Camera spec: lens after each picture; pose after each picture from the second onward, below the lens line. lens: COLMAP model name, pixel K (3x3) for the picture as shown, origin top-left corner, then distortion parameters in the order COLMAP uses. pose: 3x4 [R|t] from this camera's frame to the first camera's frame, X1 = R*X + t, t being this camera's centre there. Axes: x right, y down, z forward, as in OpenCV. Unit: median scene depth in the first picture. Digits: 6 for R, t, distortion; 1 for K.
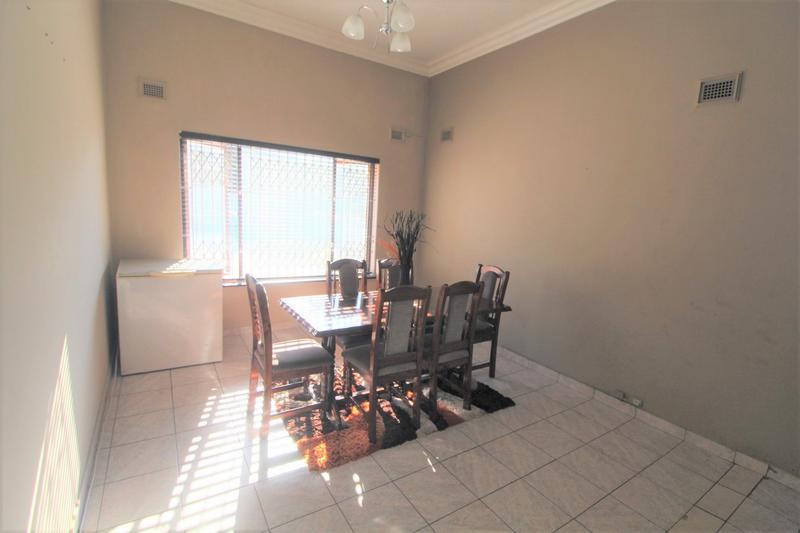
lens RADIAL K [[373.0, 0, 403.3], [0, 373.0, 265.8], [0, 0, 1]] dist [0.003864, -0.014567]
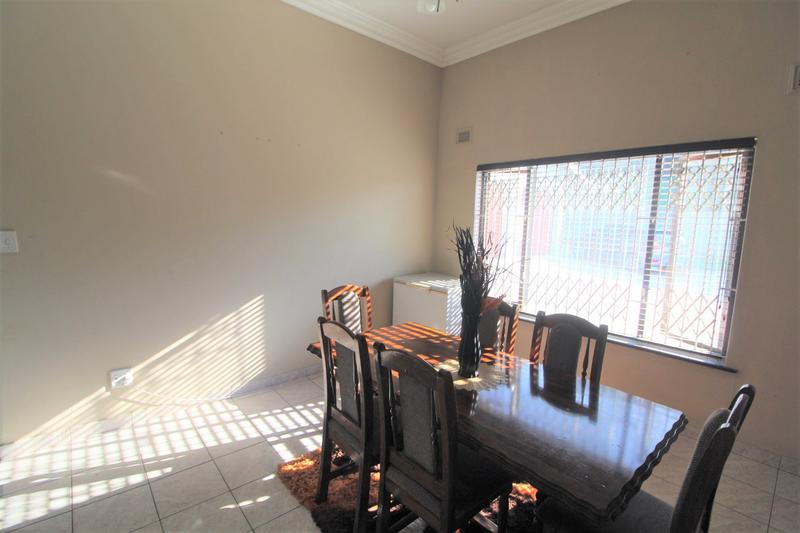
lens RADIAL K [[373.0, 0, 403.3], [0, 373.0, 265.8], [0, 0, 1]] dist [0.003864, -0.014567]
pose [[0.130958, 0.088553, -0.987425, 0.499624], [-0.154420, 0.985668, 0.067916, -0.104847], [0.979288, 0.143584, 0.142756, 0.655610]]
